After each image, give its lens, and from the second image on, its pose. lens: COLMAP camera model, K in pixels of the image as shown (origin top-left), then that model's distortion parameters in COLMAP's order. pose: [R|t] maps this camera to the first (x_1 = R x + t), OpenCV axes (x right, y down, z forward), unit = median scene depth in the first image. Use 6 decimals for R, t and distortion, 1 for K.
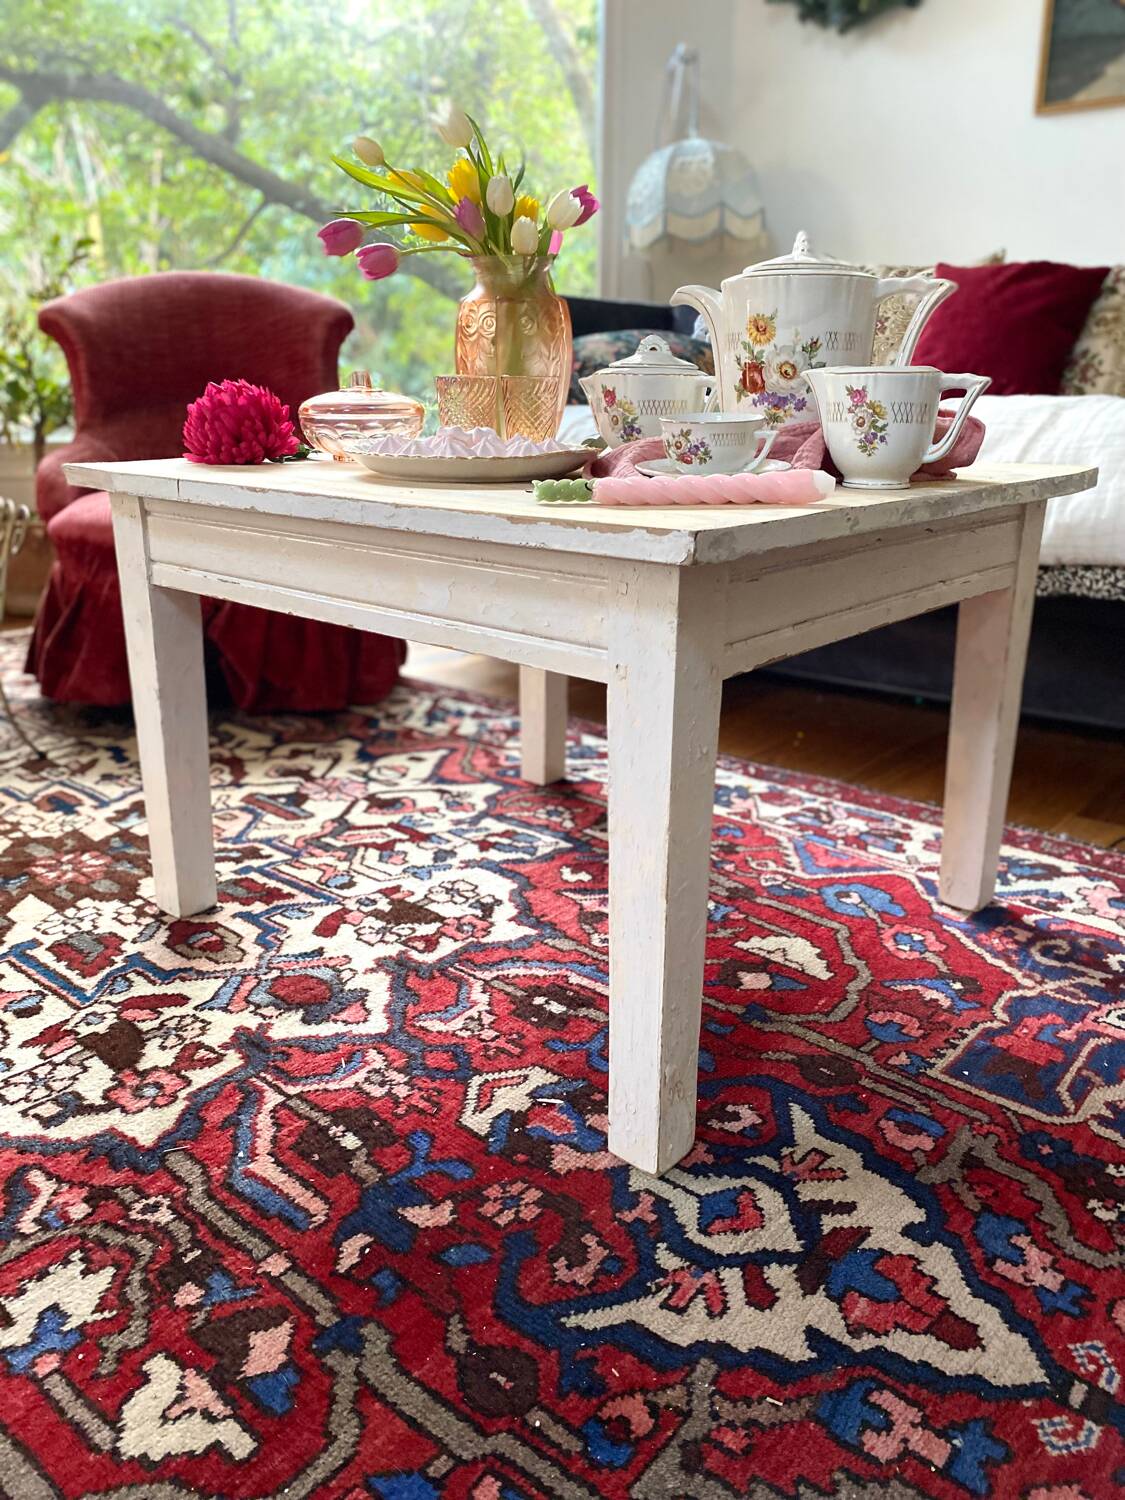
lens RADIAL K [[1153.1, 0, 572.1], [0, 1153.1, 733.1], [0, 0, 1]] dist [0.022124, -0.022841]
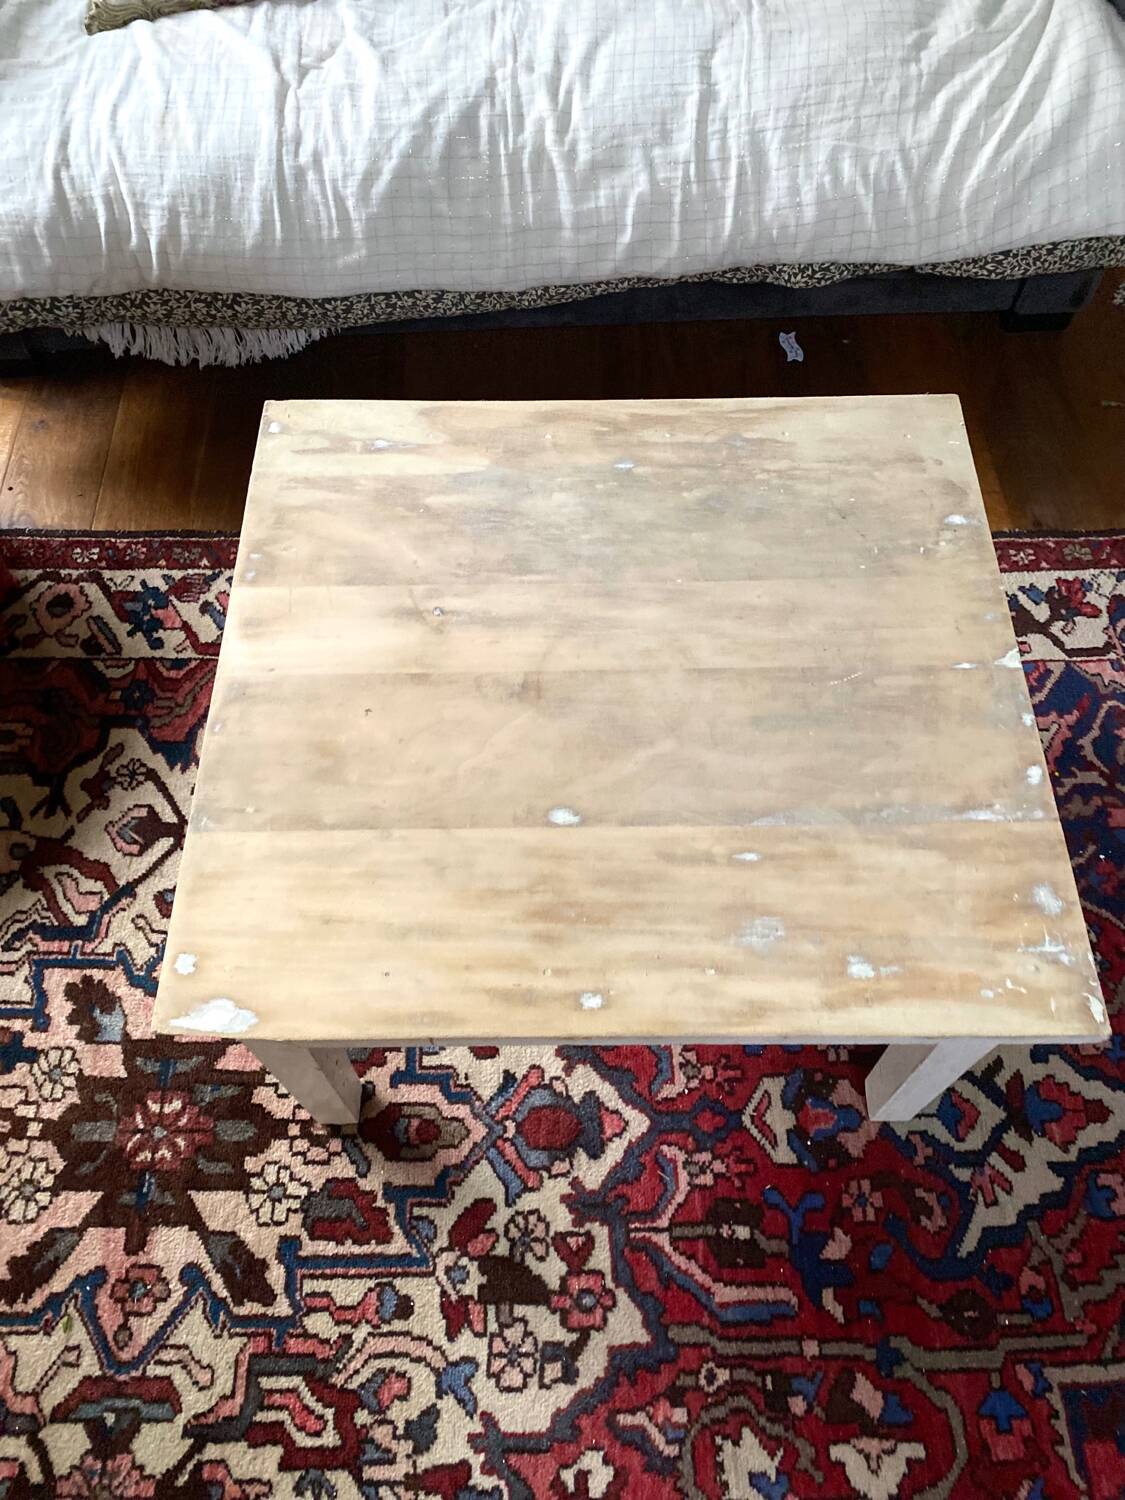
lens RADIAL K [[1153.1, 0, 574.3], [0, 1153.1, 745.5], [0, 0, 1]] dist [0.022124, -0.022841]
pose [[0.754711, -0.573328, 0.318914, -0.366479], [0.200026, 0.664050, 0.720435, -0.903422], [-0.624821, -0.479929, 0.615847, 0.418725]]
